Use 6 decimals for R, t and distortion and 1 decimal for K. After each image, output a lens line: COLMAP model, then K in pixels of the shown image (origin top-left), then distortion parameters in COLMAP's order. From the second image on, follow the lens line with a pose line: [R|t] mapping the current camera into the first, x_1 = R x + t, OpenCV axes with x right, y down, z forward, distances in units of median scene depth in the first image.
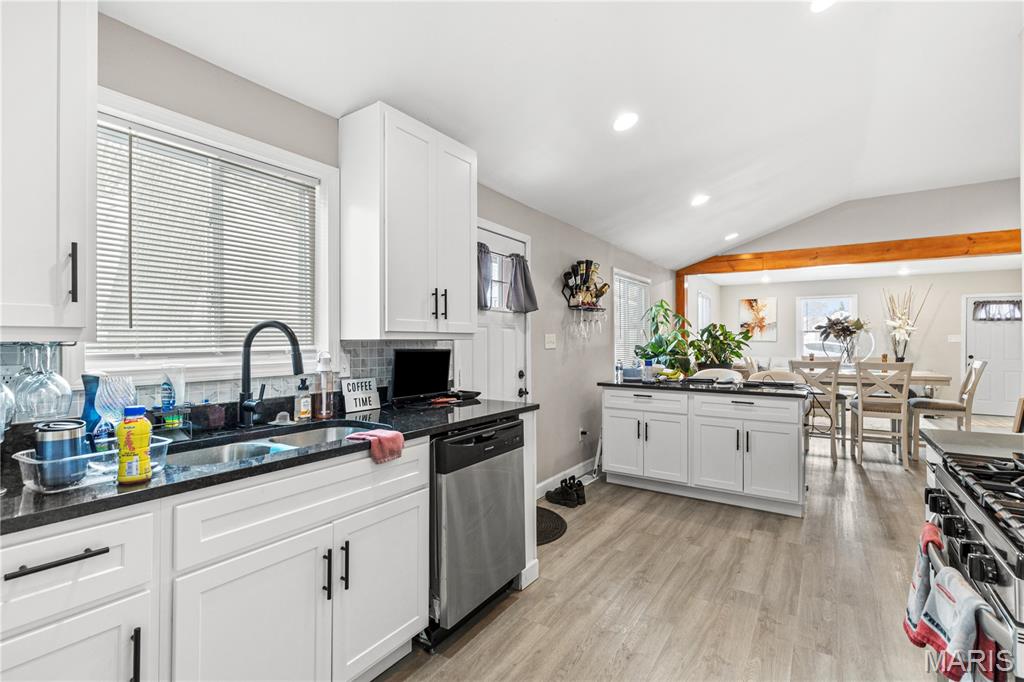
lens RADIAL K [[467.5, 0, 520.1], [0, 467.5, 336.6], [0, 0, 1]] dist [-0.004548, -0.001838]
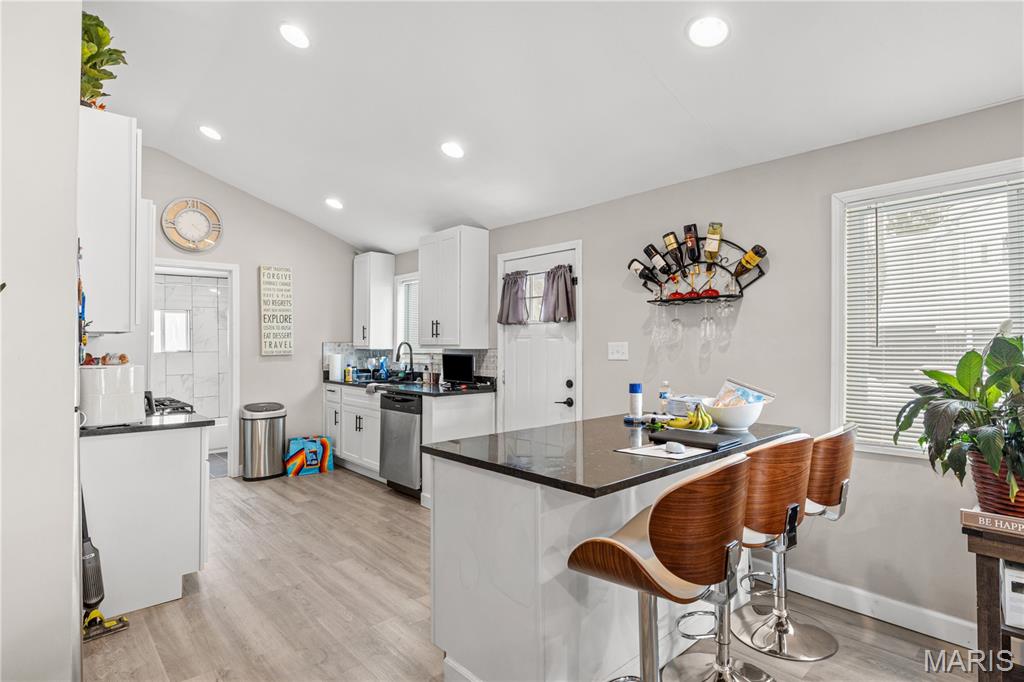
lens RADIAL K [[520.6, 0, 534.3], [0, 520.6, 342.7], [0, 0, 1]] dist [-0.050057, 0.001529]
pose [[-0.213634, -0.016884, -0.976768, 1.529390], [0.000059, 0.999850, -0.017296, 0.017118], [0.976914, -0.003753, -0.213601, 1.623575]]
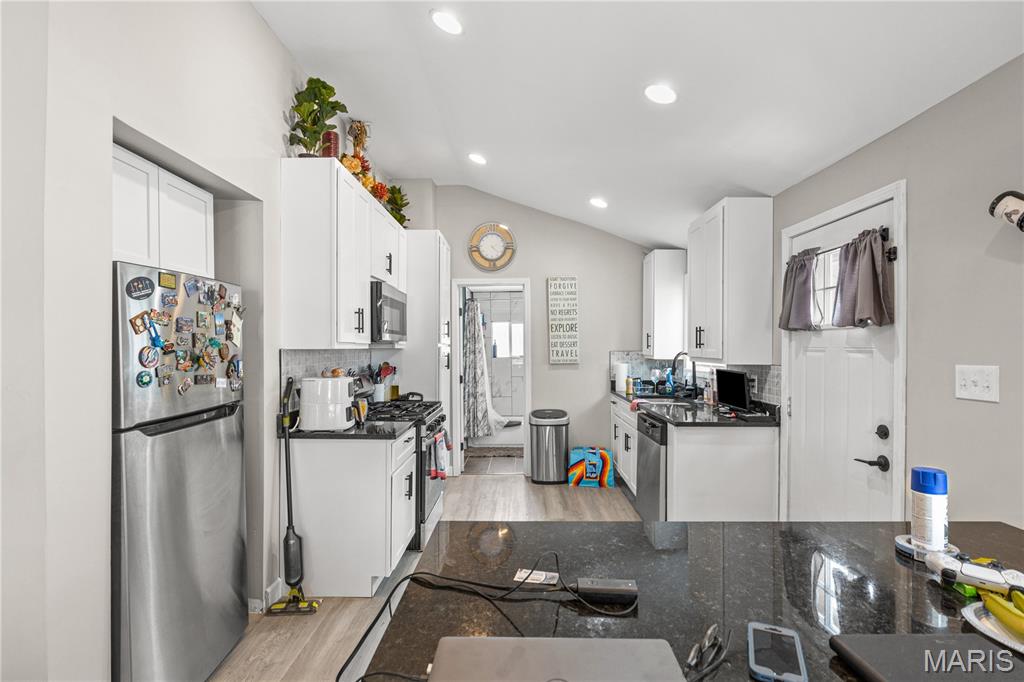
lens RADIAL K [[496.2, 0, 509.3], [0, 496.2, 346.3], [0, 0, 1]] dist [-0.011011, 0.000532]
pose [[-0.847327, -0.011728, -0.530942, 1.001808], [-0.009902, 0.999931, -0.006285, -0.024054], [0.530979, -0.000068, -0.847385, 1.774283]]
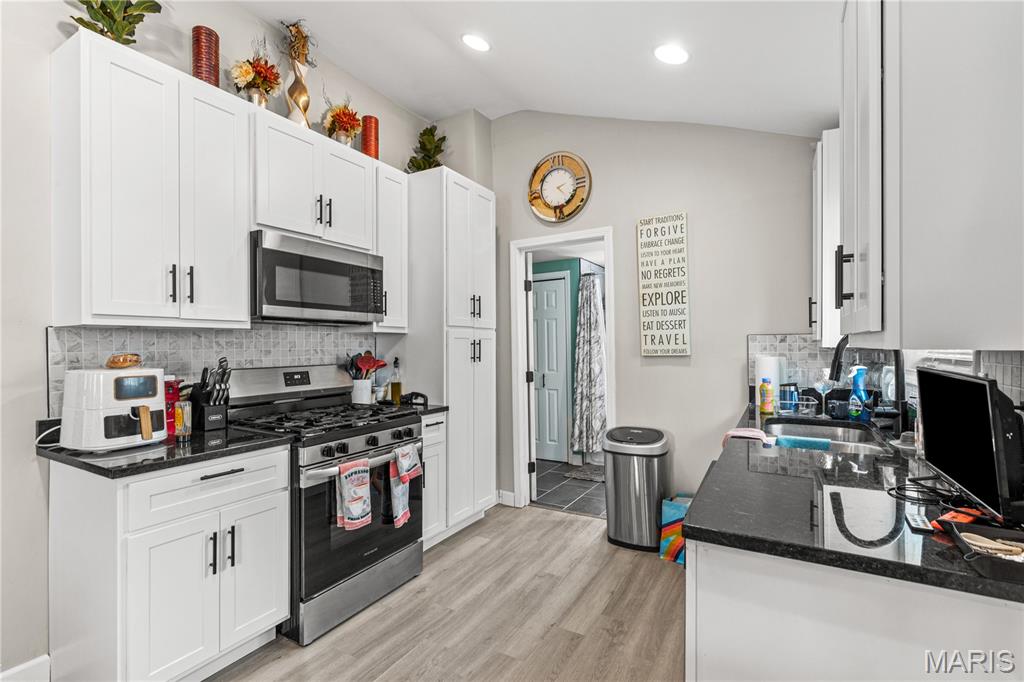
lens RADIAL K [[467.5, 0, 510.7], [0, 467.5, 346.4], [0, 0, 1]] dist [-0.004548, -0.001838]
pose [[-0.998198, -0.007118, -0.059580, 0.196919], [-0.007299, 0.999969, 0.002816, 0.006424], [0.059558, 0.003245, -0.998220, 1.338119]]
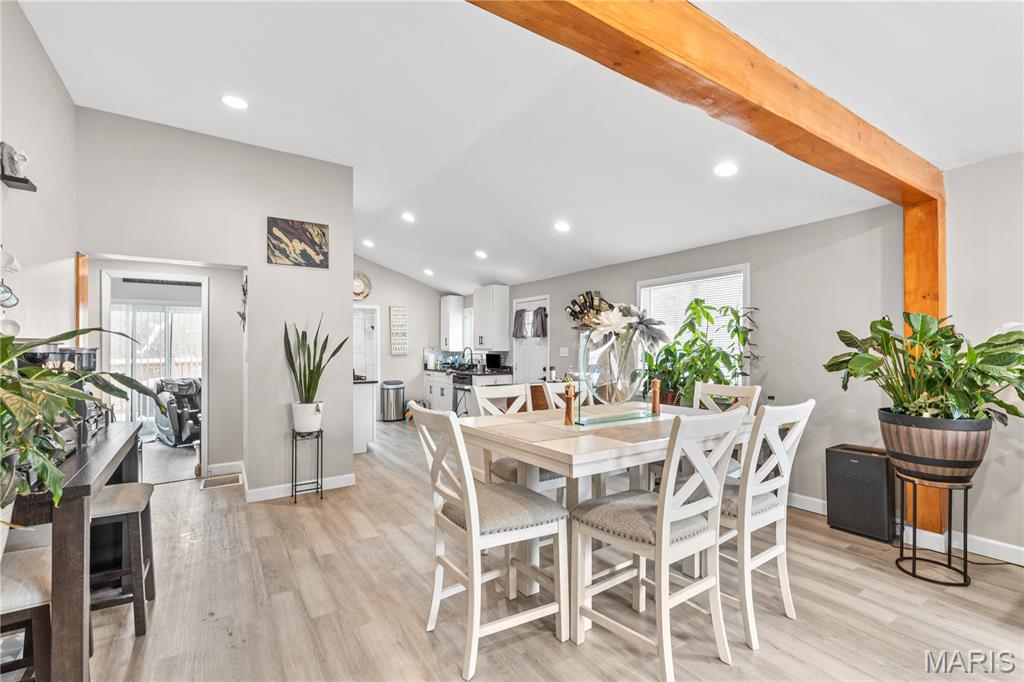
lens RADIAL K [[467.5, 0, 512.8], [0, 467.5, 346.1], [0, 0, 1]] dist [-0.004548, -0.001838]
pose [[-0.412783, -0.012939, -0.910737, 2.485026], [-0.000355, 0.999901, -0.014045, 0.017572], [0.910829, -0.005474, -0.412747, 2.324142]]
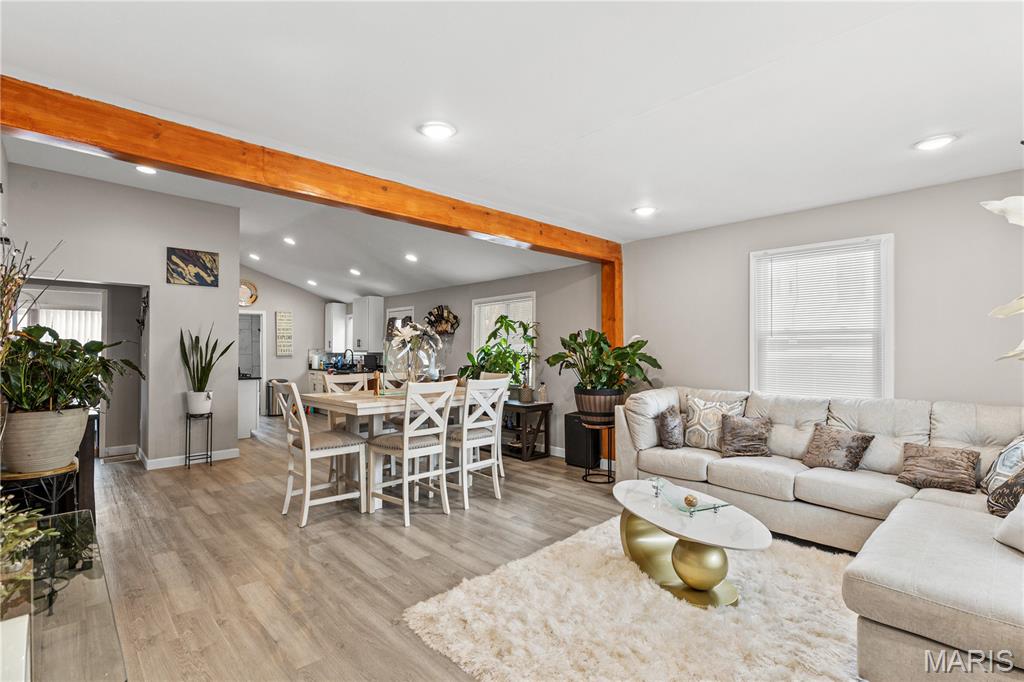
lens RADIAL K [[467.5, 0, 502.6], [0, 467.5, 343.8], [0, 0, 1]] dist [-0.004548, -0.001838]
pose [[-0.241102, -0.024149, -0.970199, 2.949825], [-0.000926, 0.999696, -0.024653, 0.026756], [0.970499, -0.005045, -0.241051, 2.773108]]
